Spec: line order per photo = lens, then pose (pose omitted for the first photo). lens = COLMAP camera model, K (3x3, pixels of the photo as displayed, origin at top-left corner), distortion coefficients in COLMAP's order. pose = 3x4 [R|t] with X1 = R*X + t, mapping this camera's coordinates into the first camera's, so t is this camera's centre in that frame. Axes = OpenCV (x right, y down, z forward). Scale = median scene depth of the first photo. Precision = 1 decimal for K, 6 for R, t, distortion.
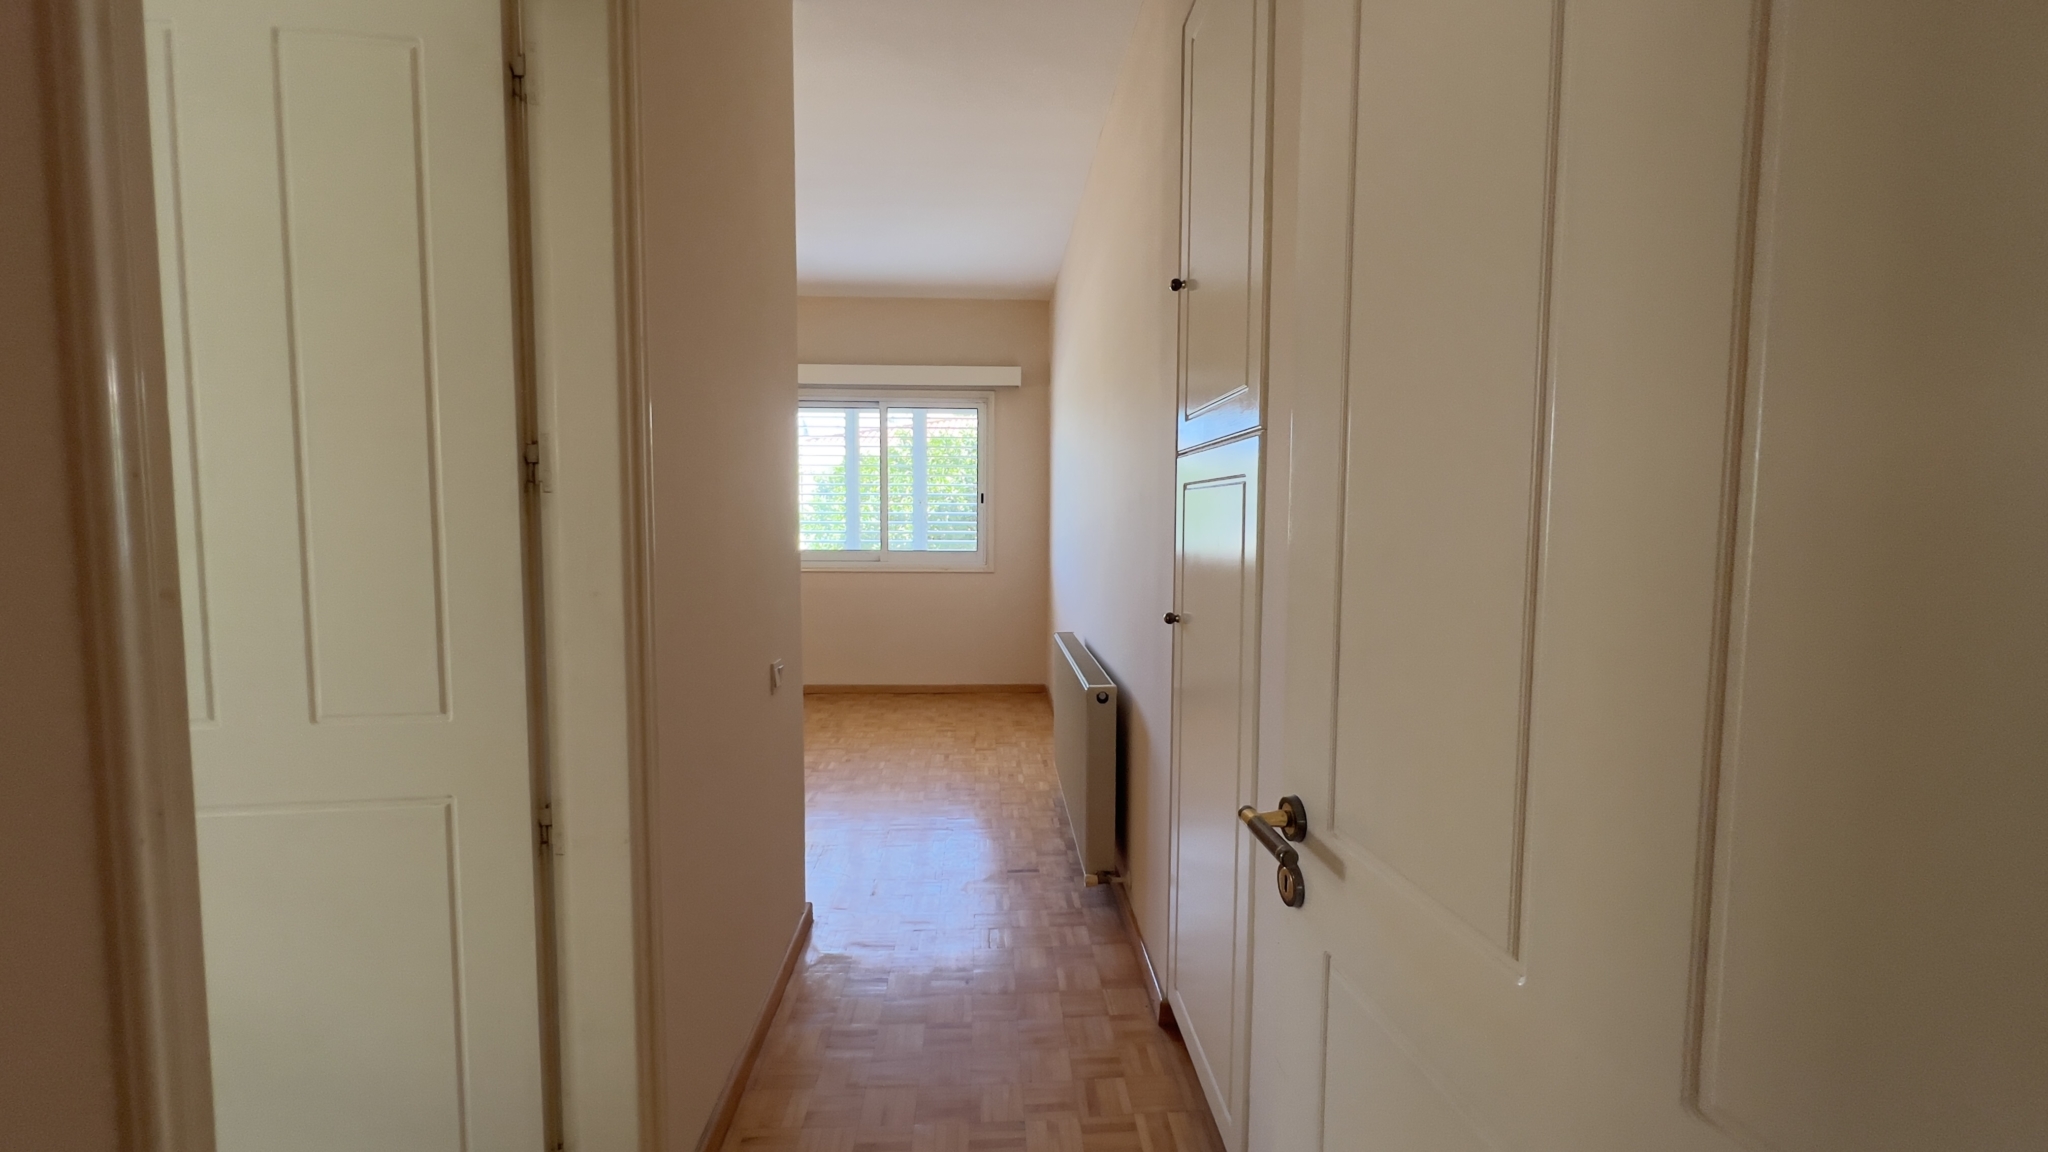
lens RADIAL K [[817.6, 0, 1024.3], [0, 817.6, 565.3], [0, 0, 1]] dist [-0.001914, 0.000663]
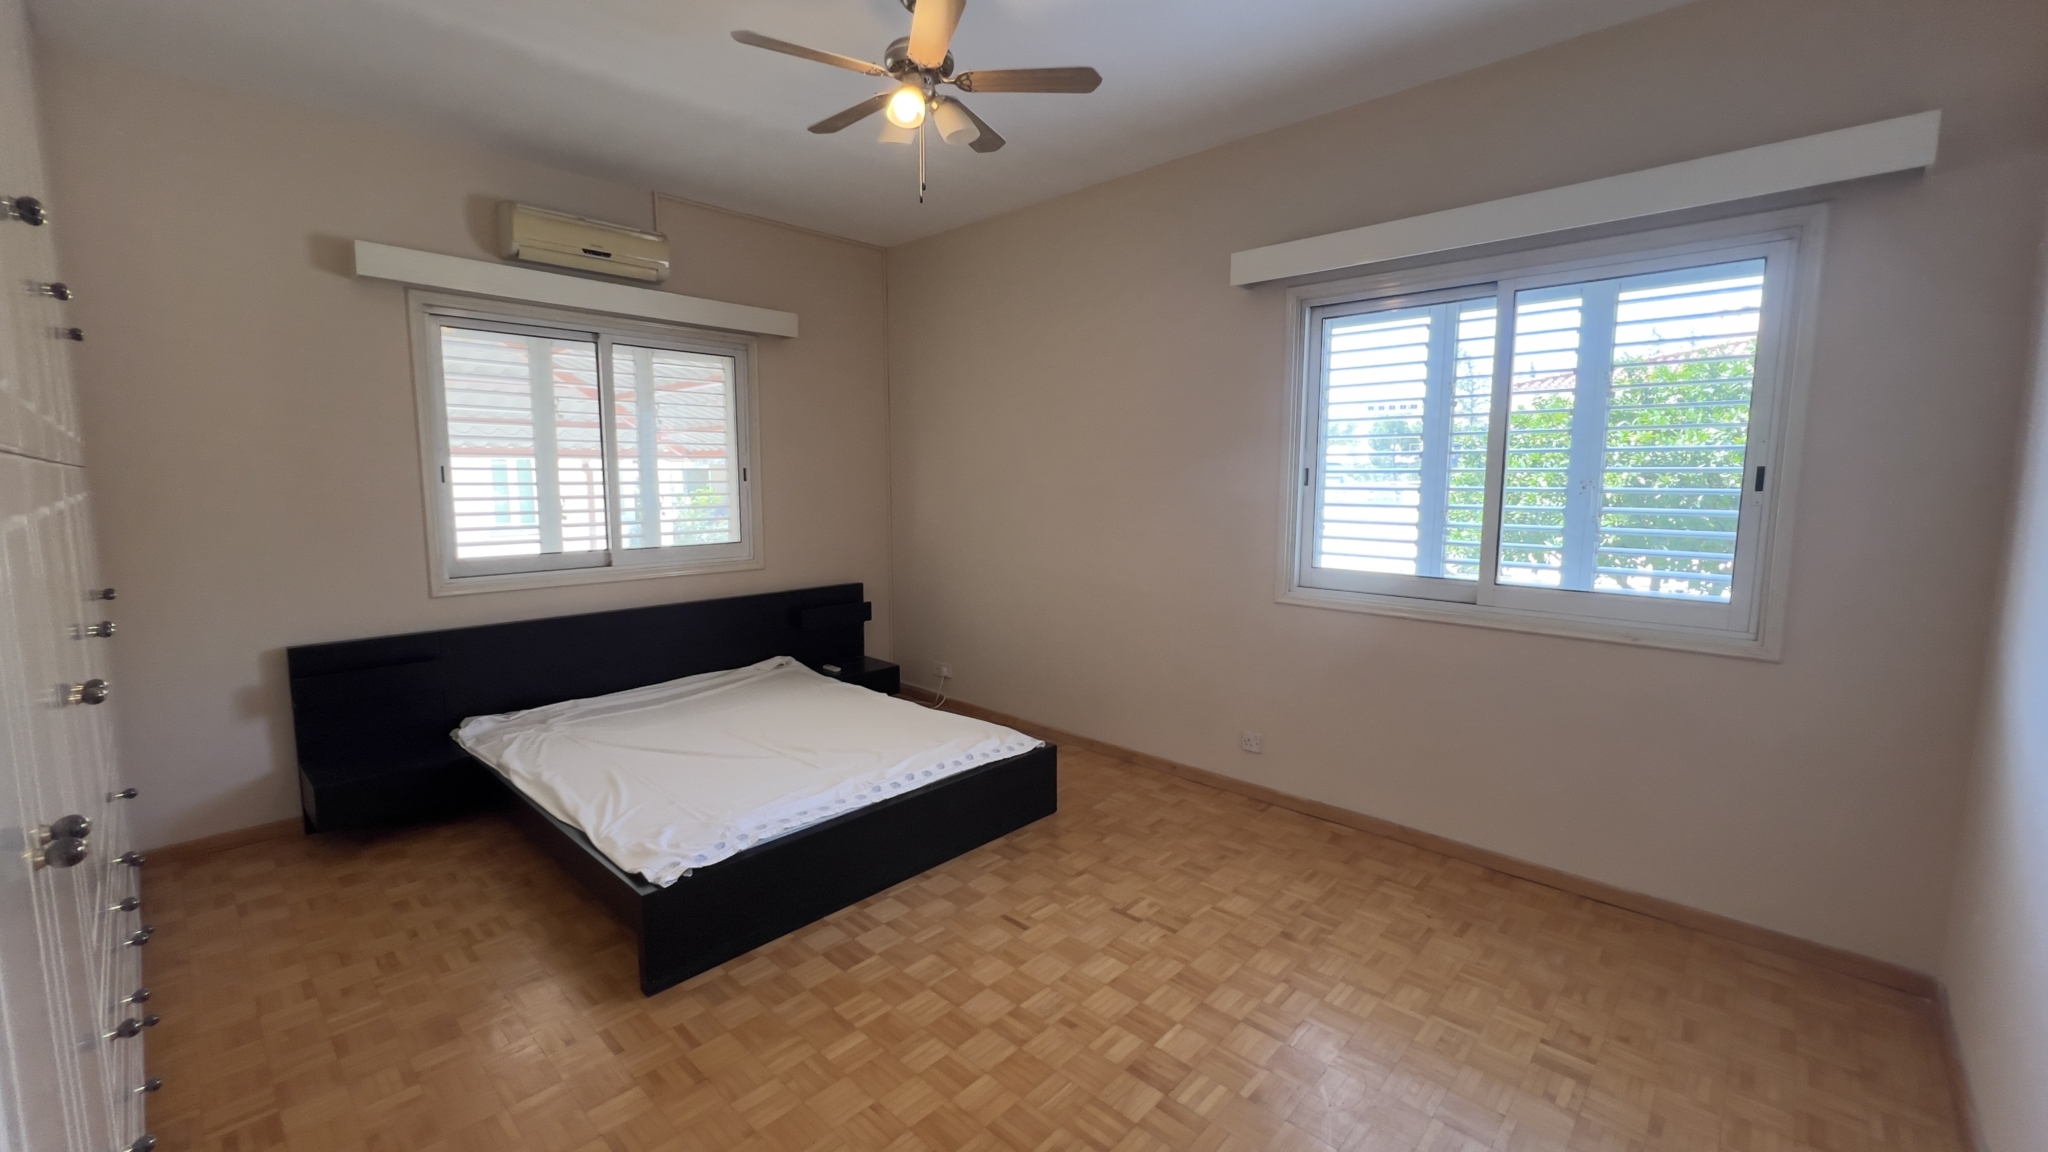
lens RADIAL K [[817.6, 0, 1018.2], [0, 817.6, 571.1], [0, 0, 1]] dist [-0.001914, 0.000663]
pose [[0.686843, 0.079476, -0.722447, -0.007390], [-0.041111, 0.996660, 0.070557, -0.050269], [0.725642, -0.018761, 0.687817, 0.451332]]
